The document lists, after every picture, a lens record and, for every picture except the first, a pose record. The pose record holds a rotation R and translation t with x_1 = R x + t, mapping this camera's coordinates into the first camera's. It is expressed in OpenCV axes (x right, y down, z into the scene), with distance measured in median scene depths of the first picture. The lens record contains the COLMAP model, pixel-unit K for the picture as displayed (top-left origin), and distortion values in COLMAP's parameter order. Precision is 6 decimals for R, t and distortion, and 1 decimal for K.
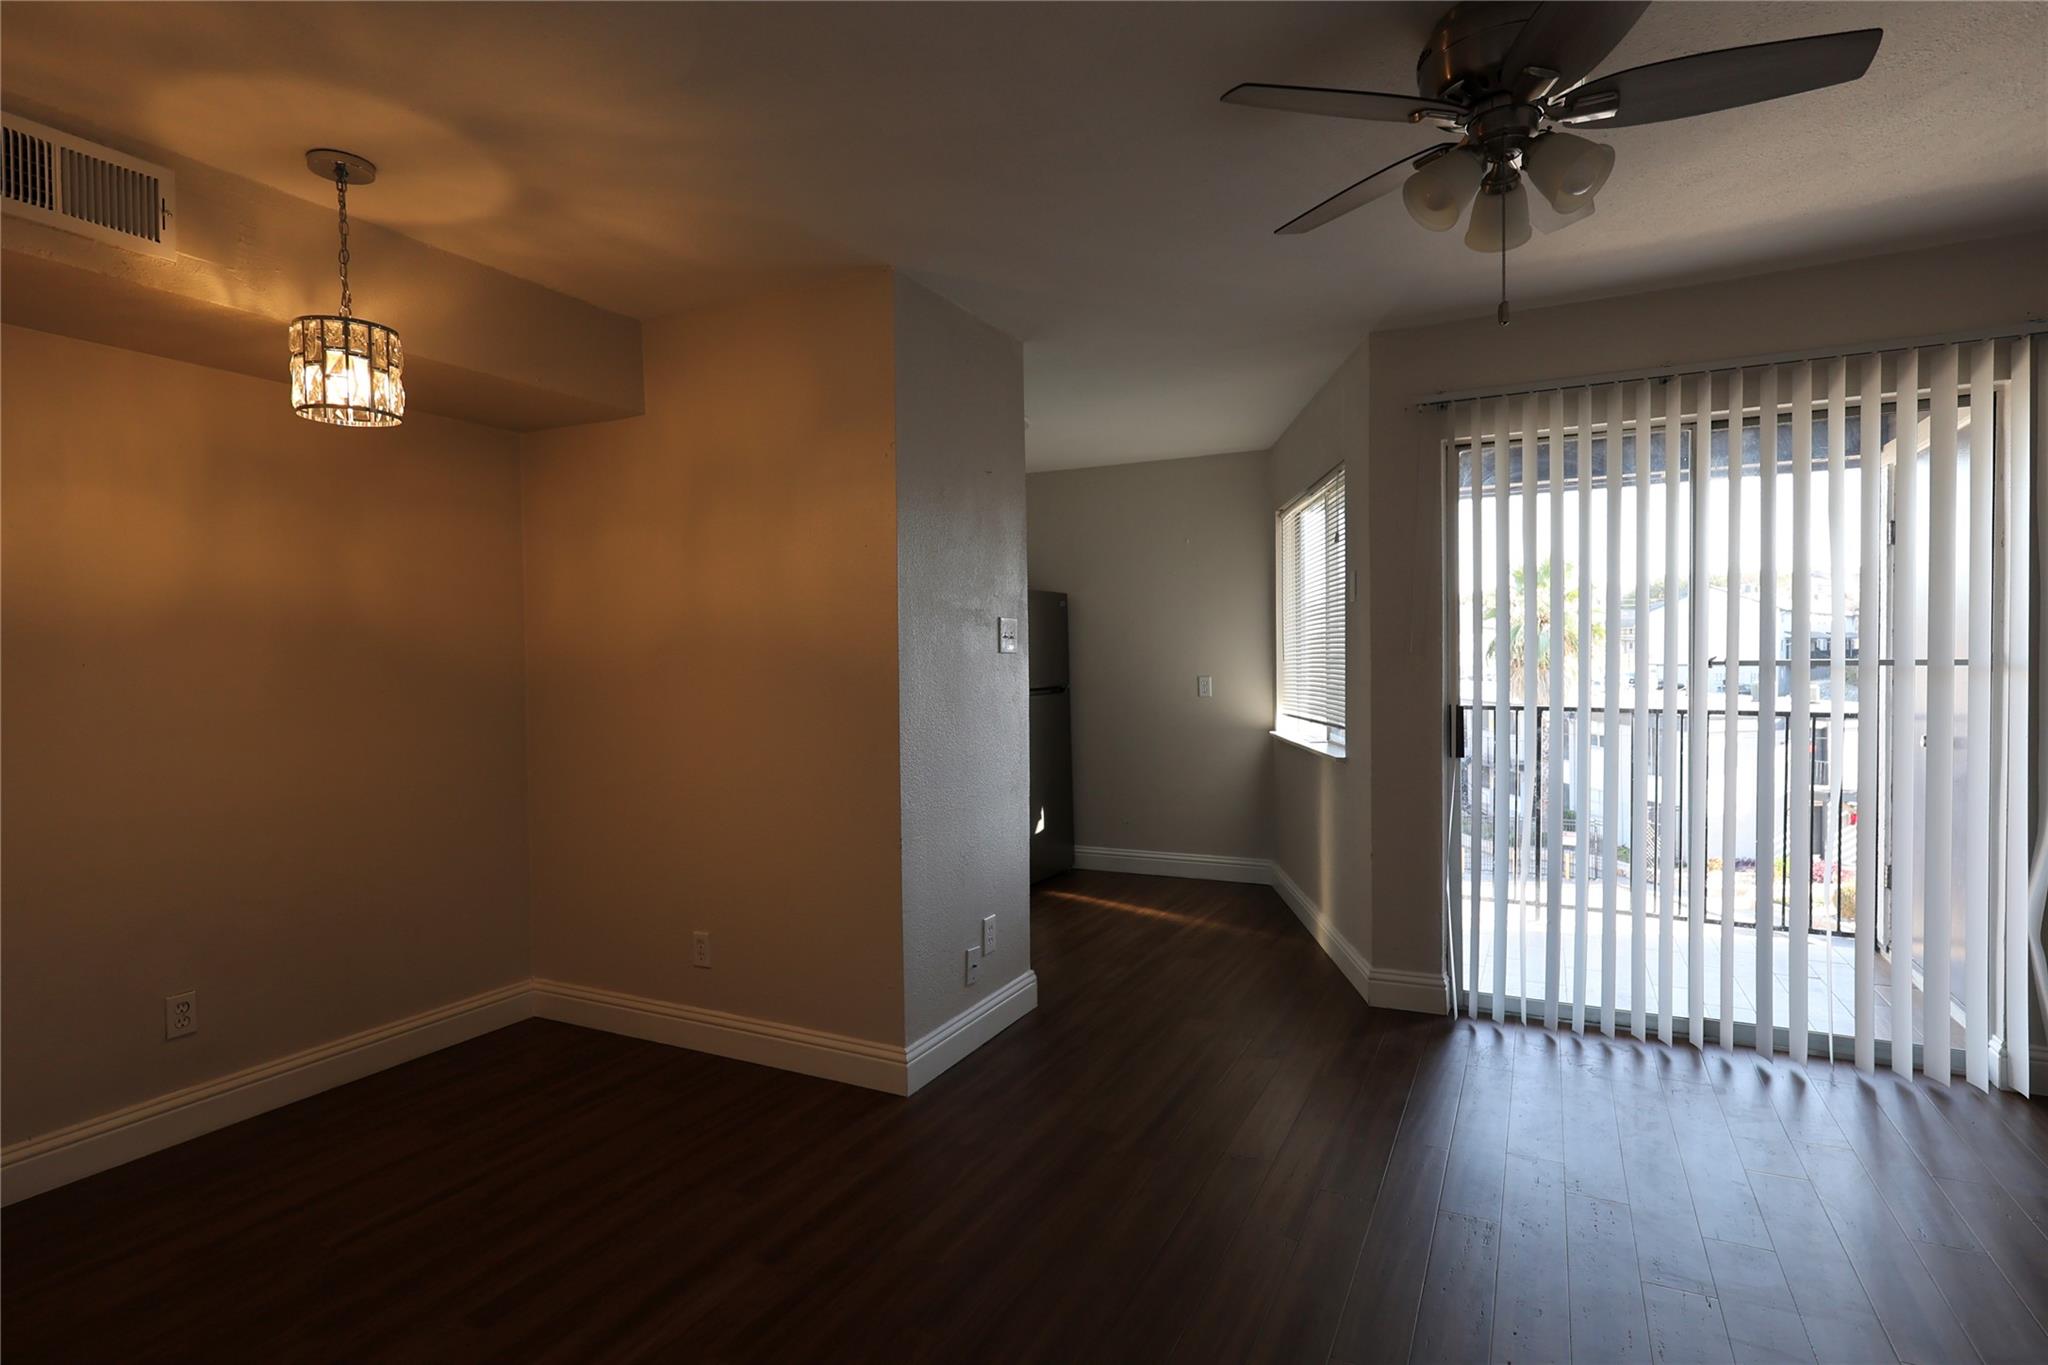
lens RADIAL K [[1031.5, 0, 1029.5], [0, 1031.5, 674.4], [0, 0, 1]] dist [0.009415, -0.000919]
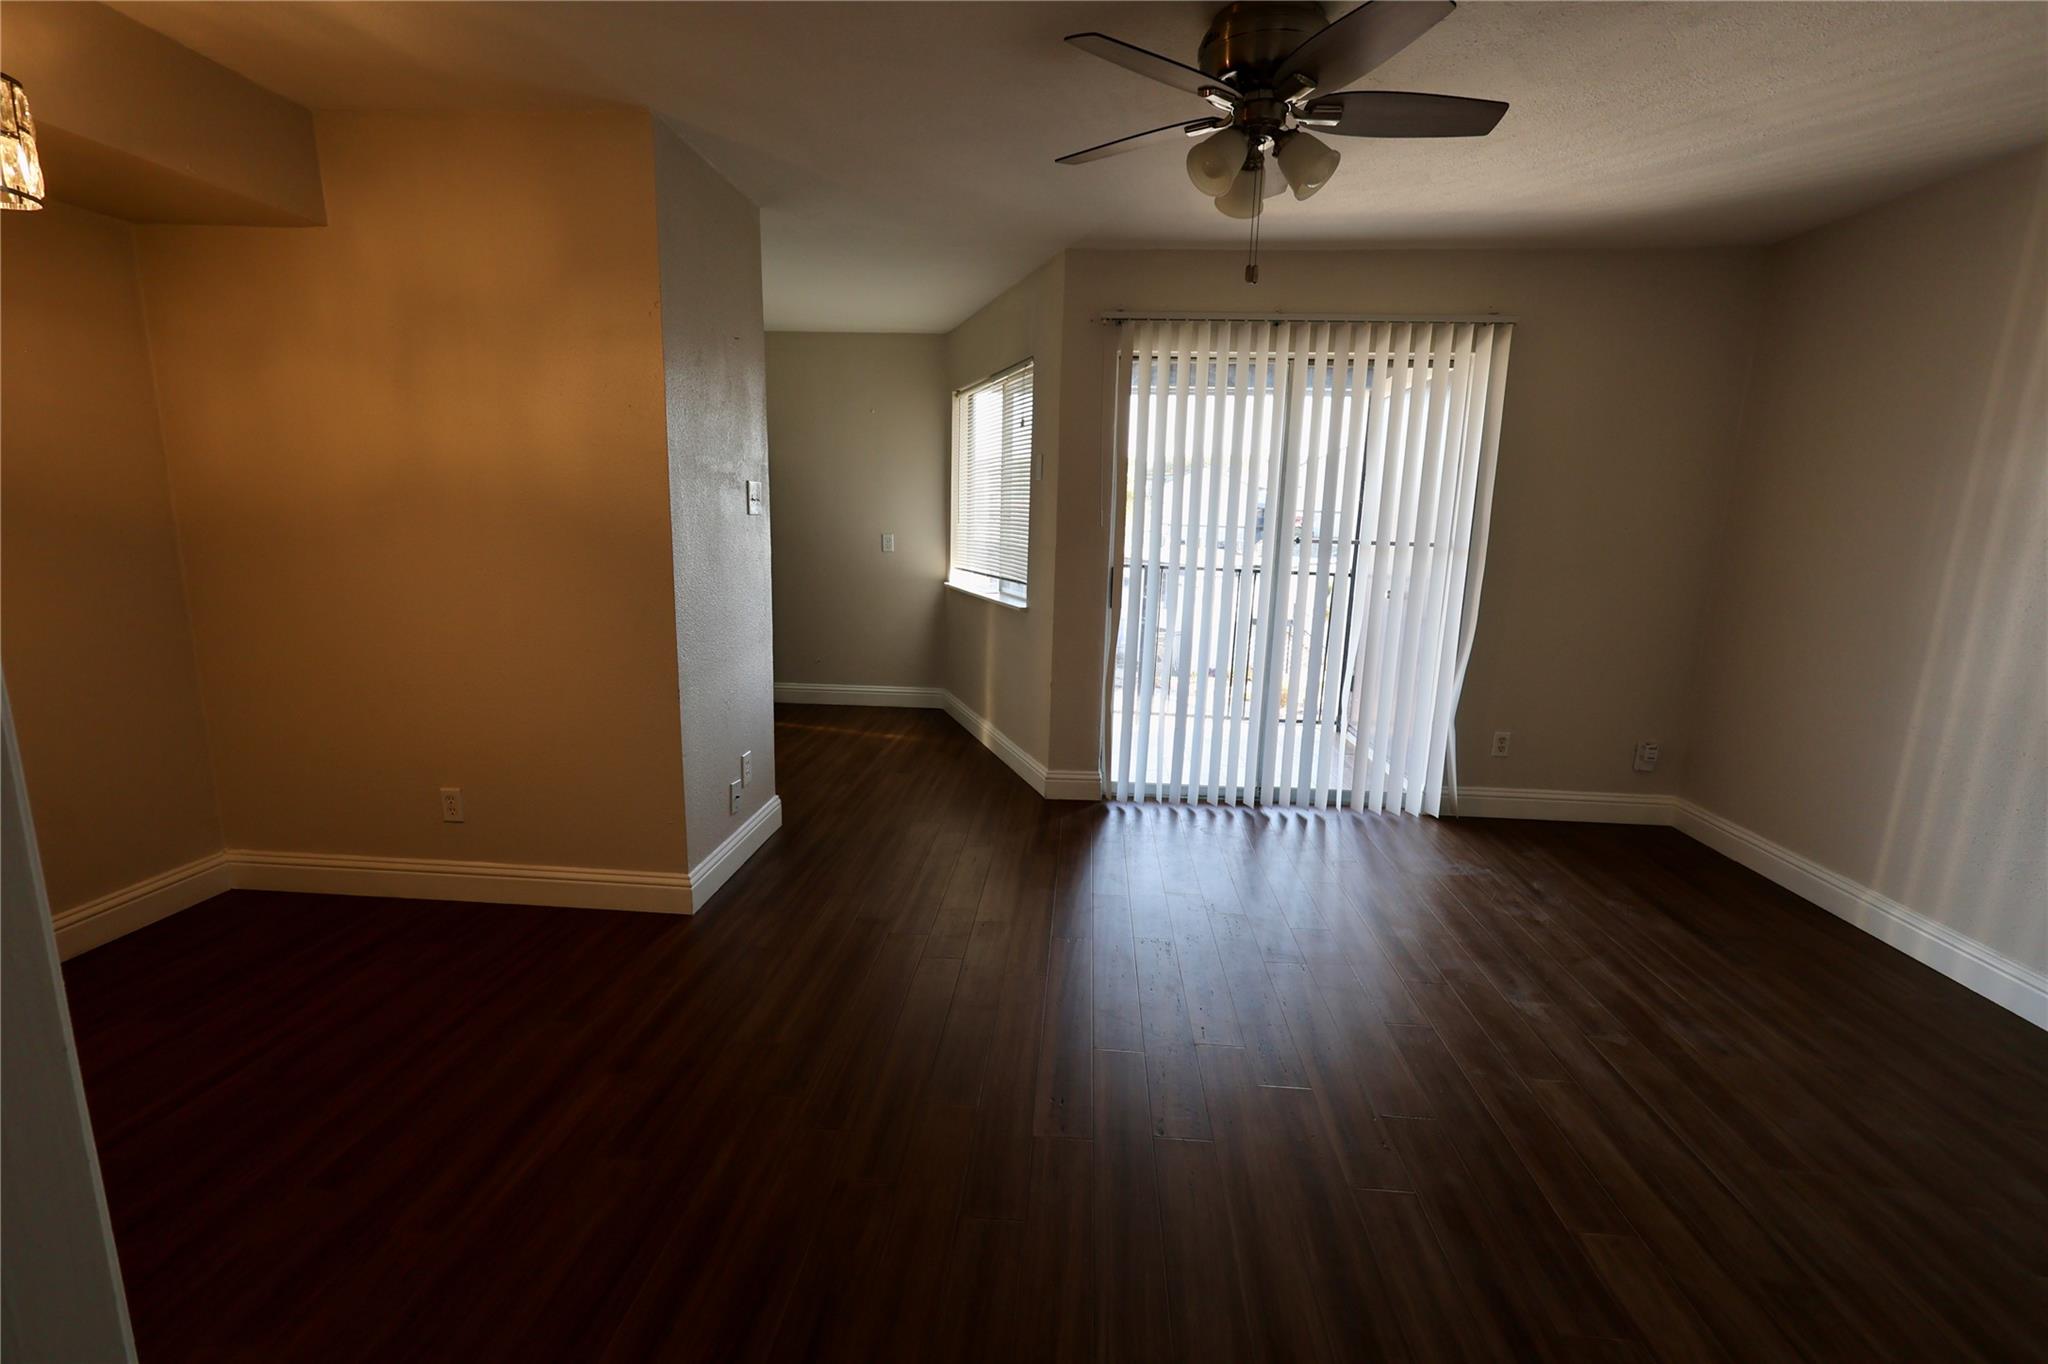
lens RADIAL K [[897.2, 0, 1036.0], [0, 897.2, 674.6], [0, 0, 1]] dist [0.005469, 0.000525]
pose [[0.921710, -0.035066, 0.386292, -0.127177], [-0.029668, 0.986614, 0.160349, -0.015638], [-0.386744, -0.159255, 0.908332, 0.006527]]
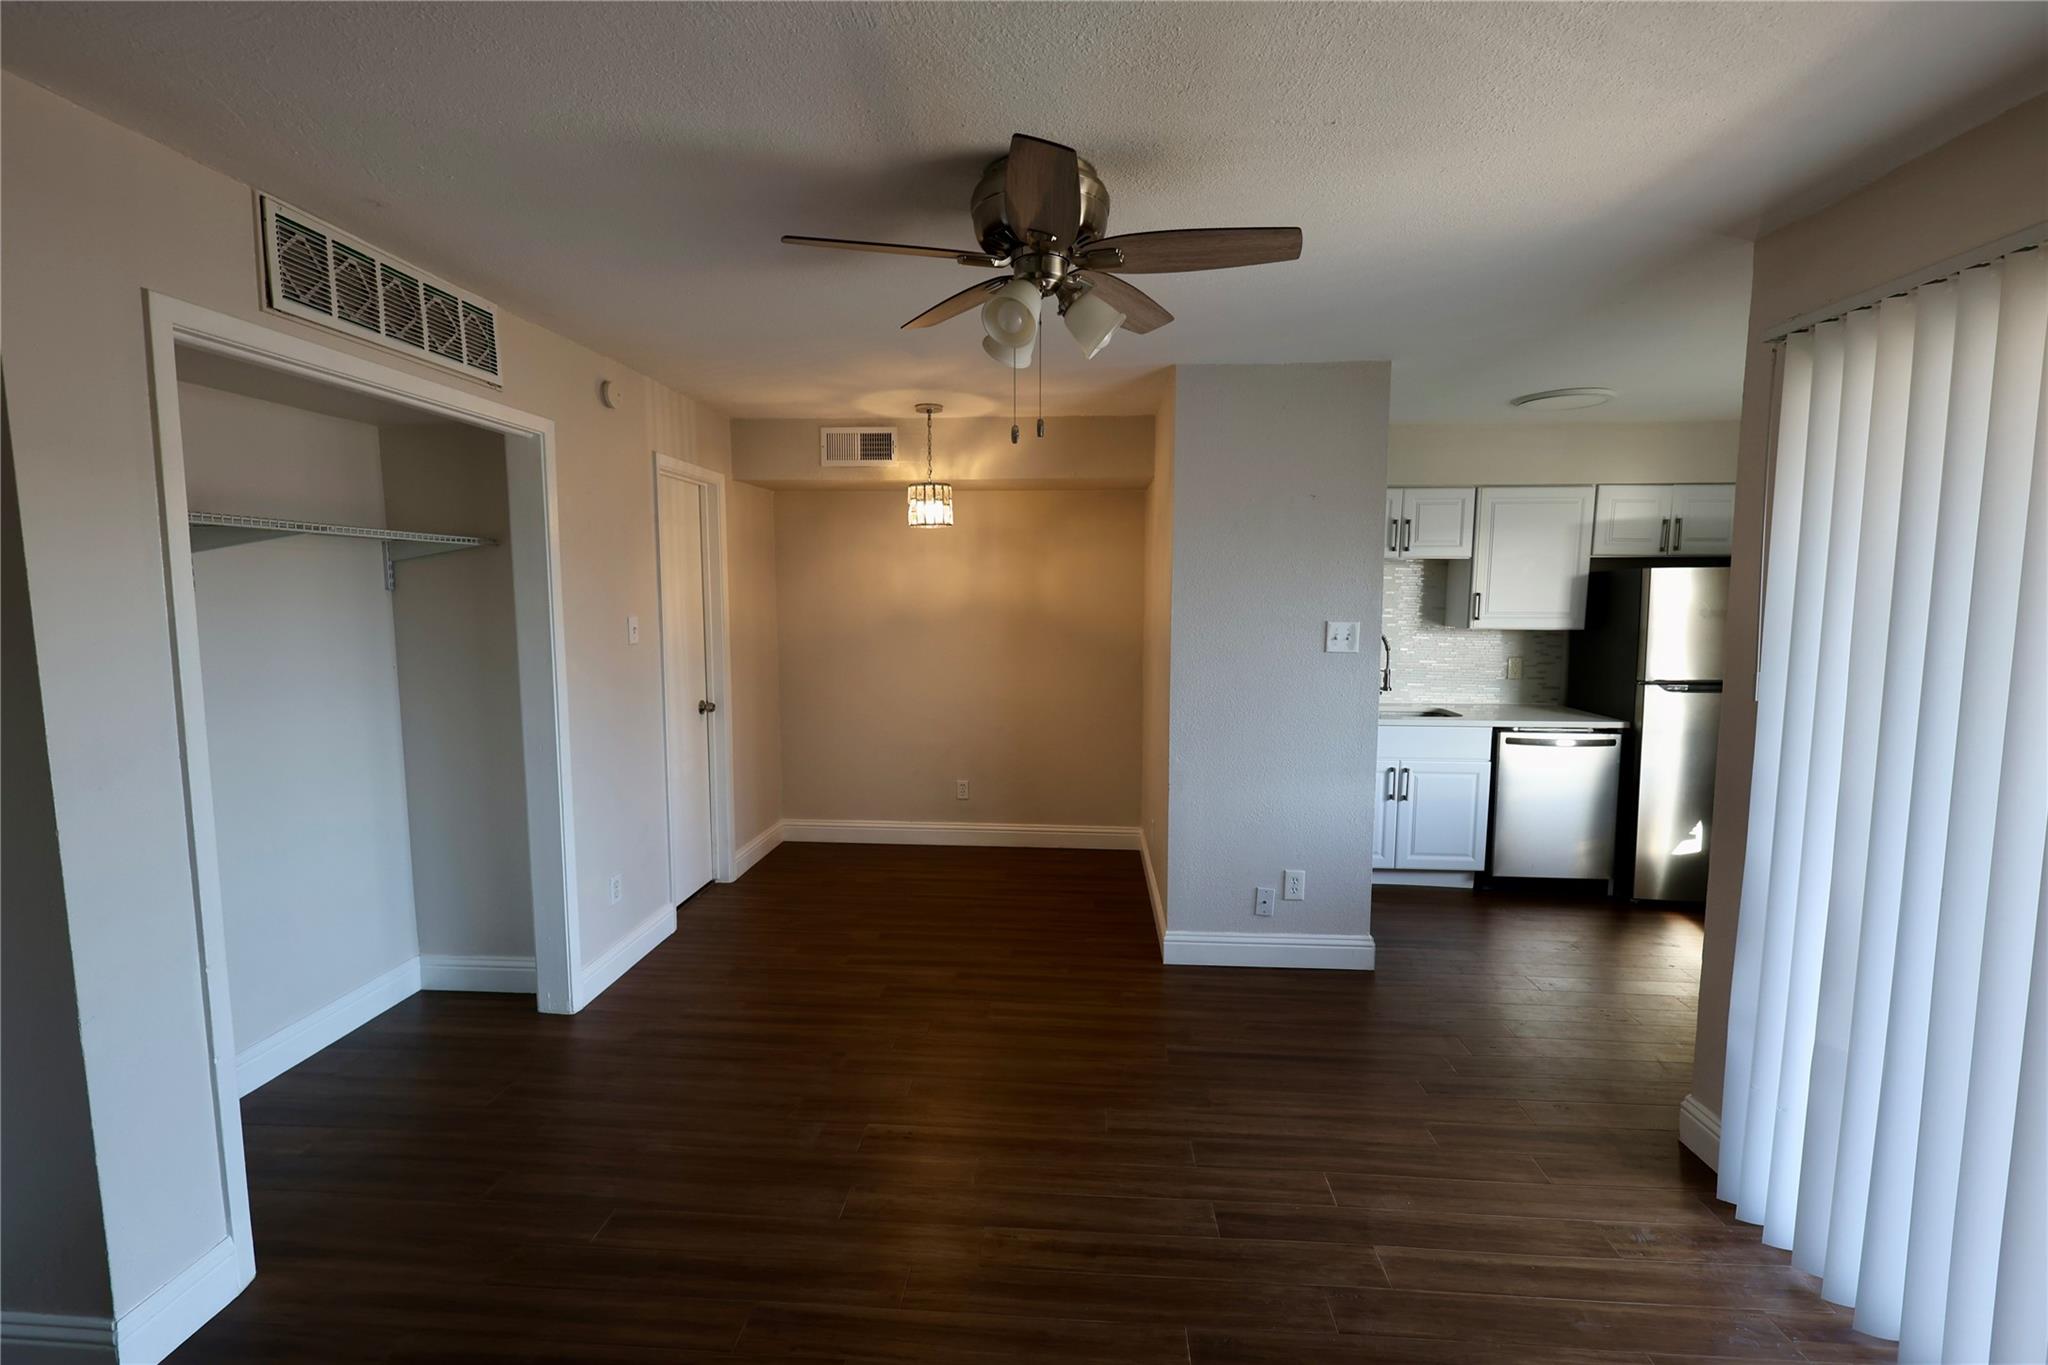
lens RADIAL K [[897.2, 0, 1025.6], [0, 897.2, 679.5], [0, 0, 1]] dist [0.005469, 0.000525]
pose [[0.385020, 0.106801, -0.916708, 0.802879], [-0.023672, 0.994098, 0.105875, -0.093731], [0.922604, -0.019064, 0.385276, 0.321241]]
